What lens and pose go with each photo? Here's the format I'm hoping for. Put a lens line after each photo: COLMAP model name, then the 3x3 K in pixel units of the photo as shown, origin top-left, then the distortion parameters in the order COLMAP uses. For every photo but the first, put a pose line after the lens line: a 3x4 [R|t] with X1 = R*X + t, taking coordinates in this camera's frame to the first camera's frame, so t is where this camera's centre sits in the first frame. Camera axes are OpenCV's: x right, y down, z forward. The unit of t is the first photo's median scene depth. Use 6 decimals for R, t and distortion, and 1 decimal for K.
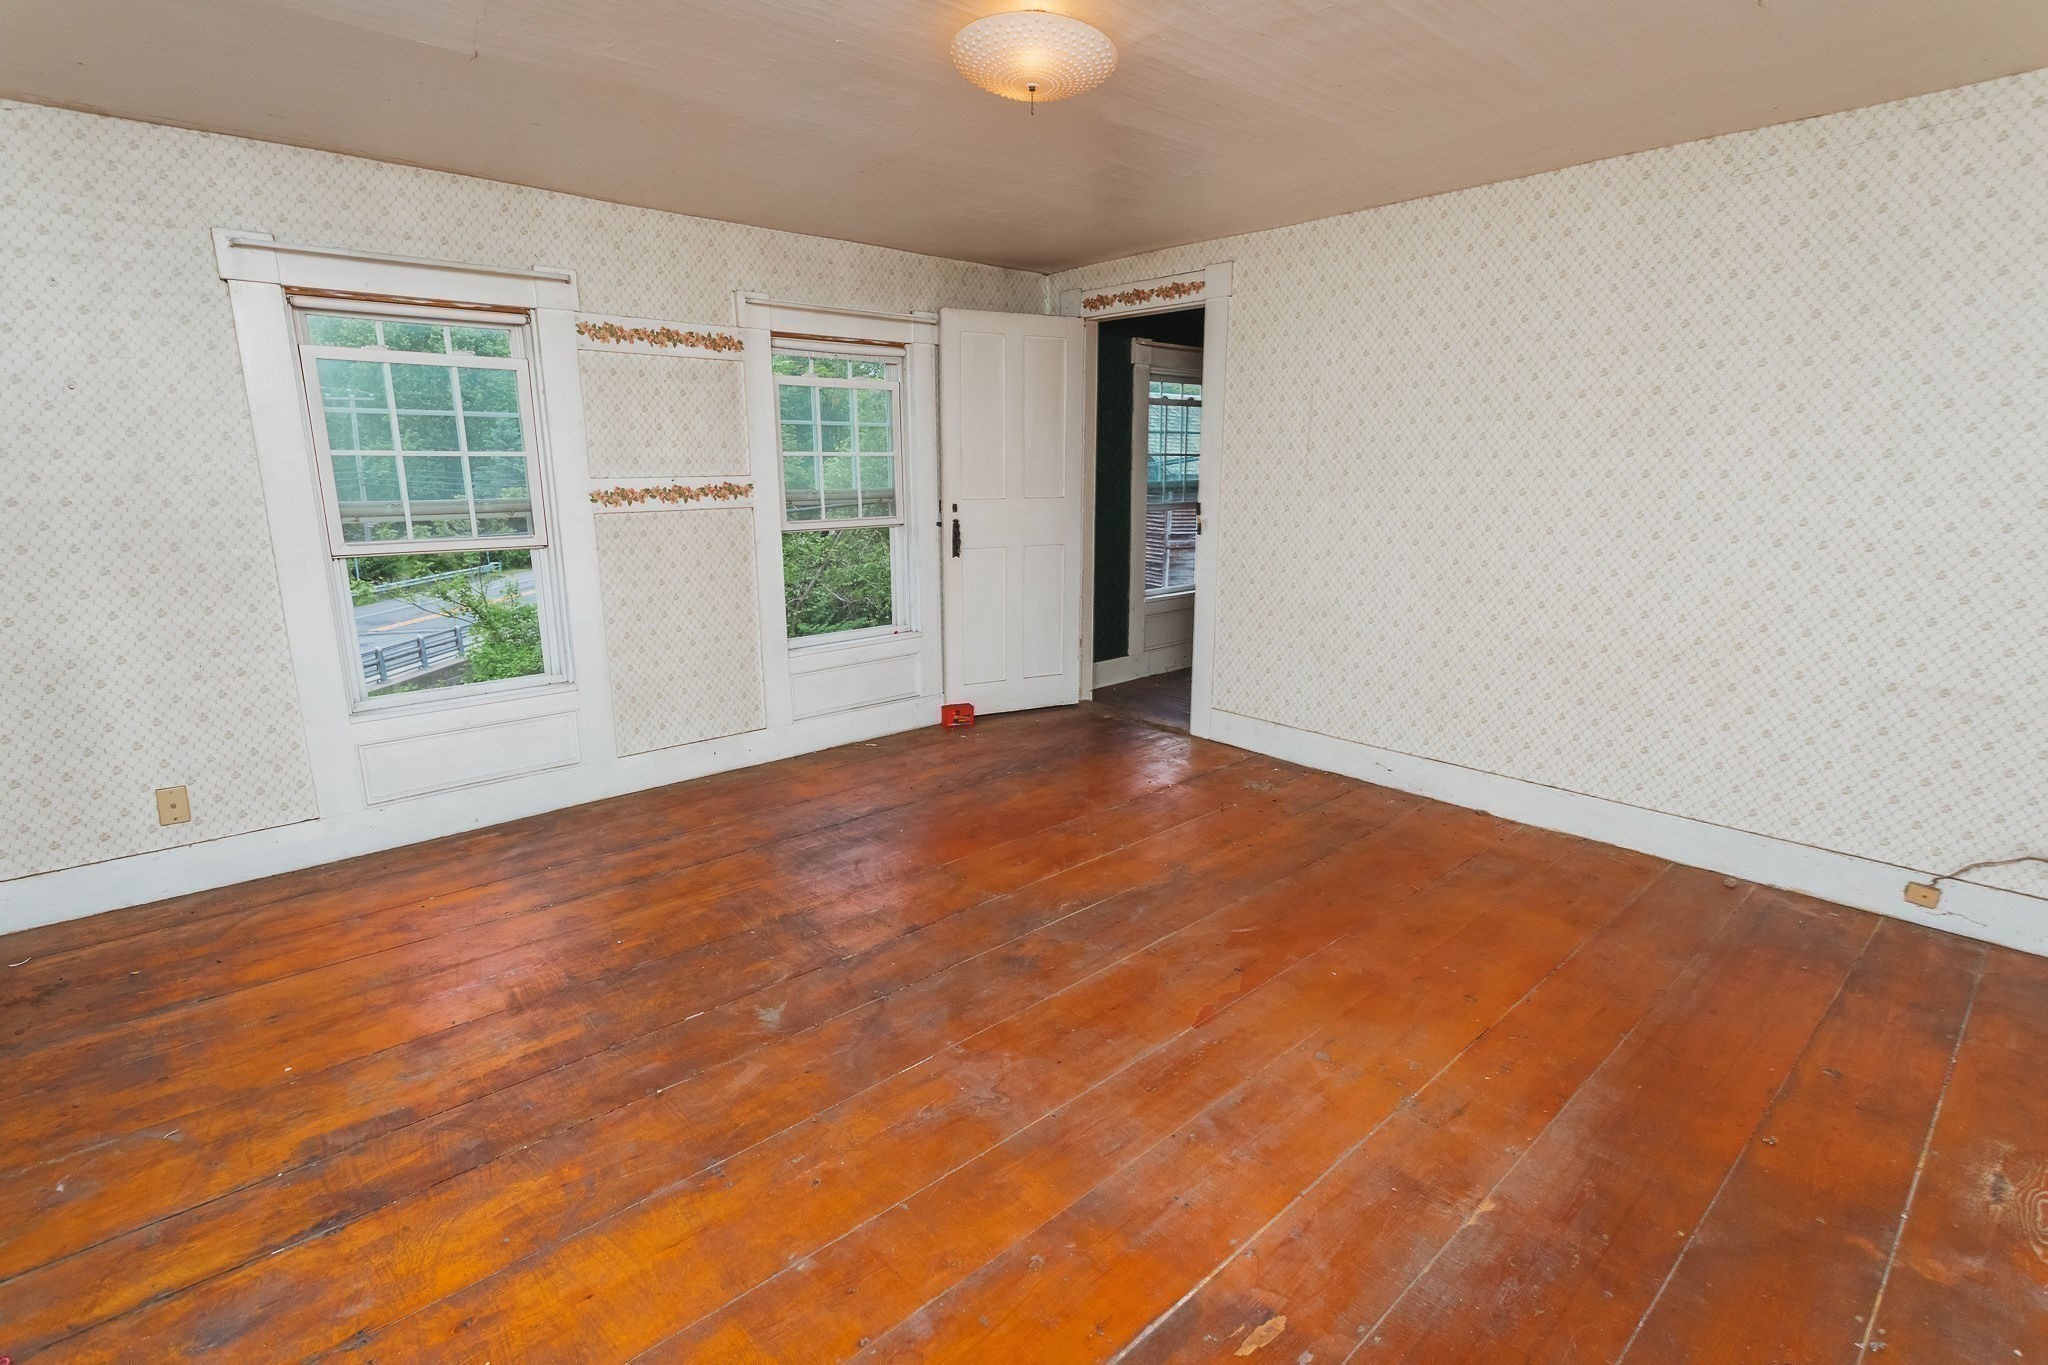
lens RADIAL K [[976.1, 0, 1024.0], [0, 976.1, 682.5], [0, 0, 1]] dist [-0.000398, 0.001332]
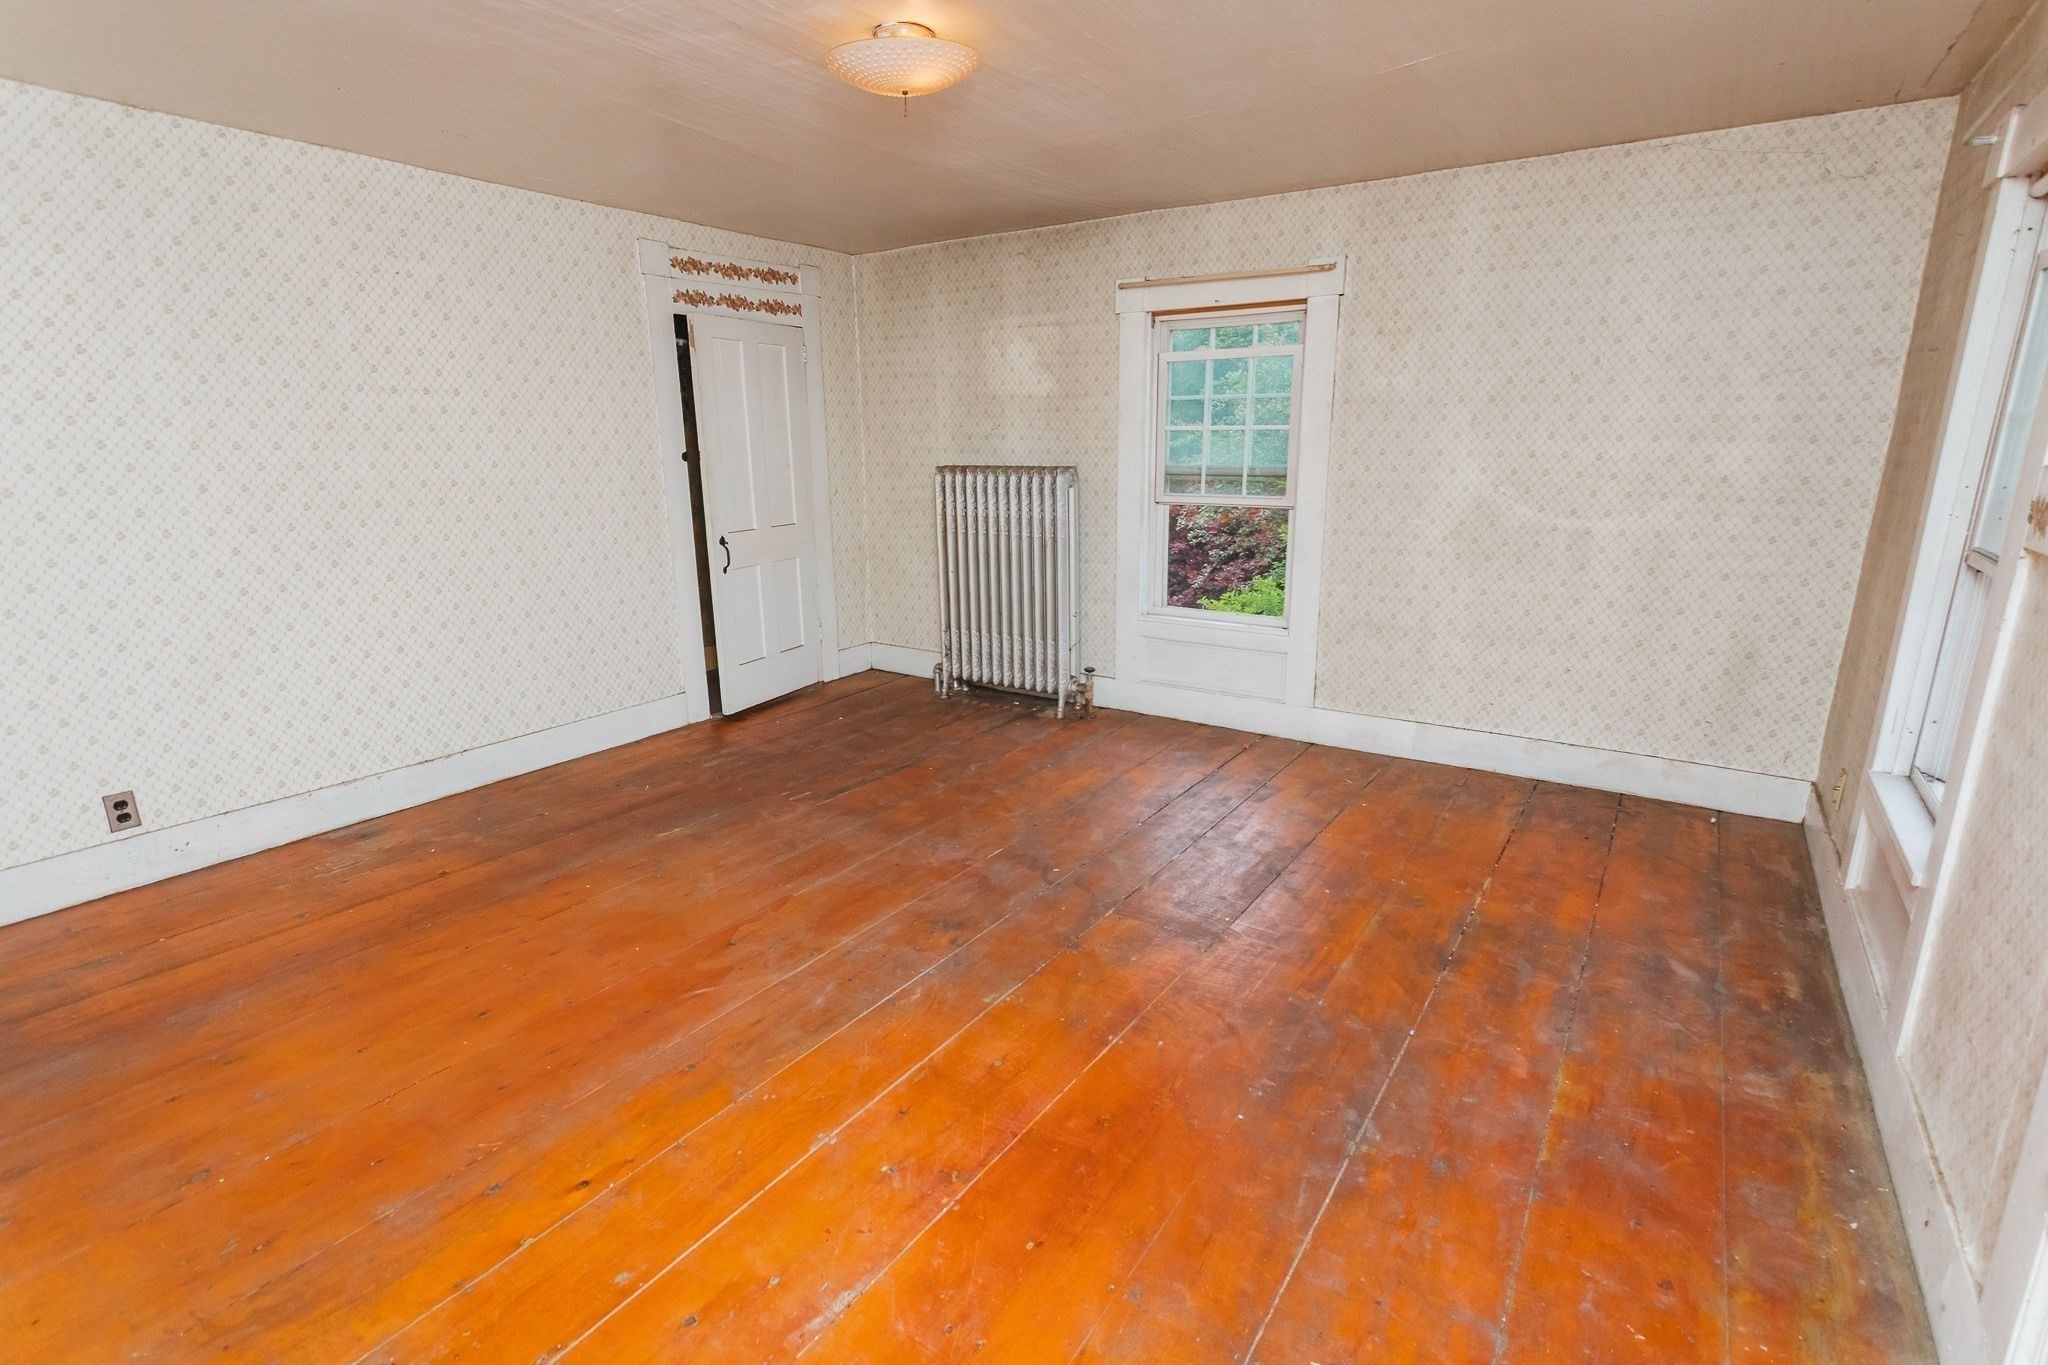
lens RADIAL K [[976.1, 0, 1024.0], [0, 976.1, 682.5], [0, 0, 1]] dist [-0.000398, 0.001332]
pose [[-0.971189, 0.066760, -0.228771, 0.138107], [-0.043828, 0.893551, 0.446817, -0.413587], [0.234248, 0.443970, -0.864881, 1.822992]]
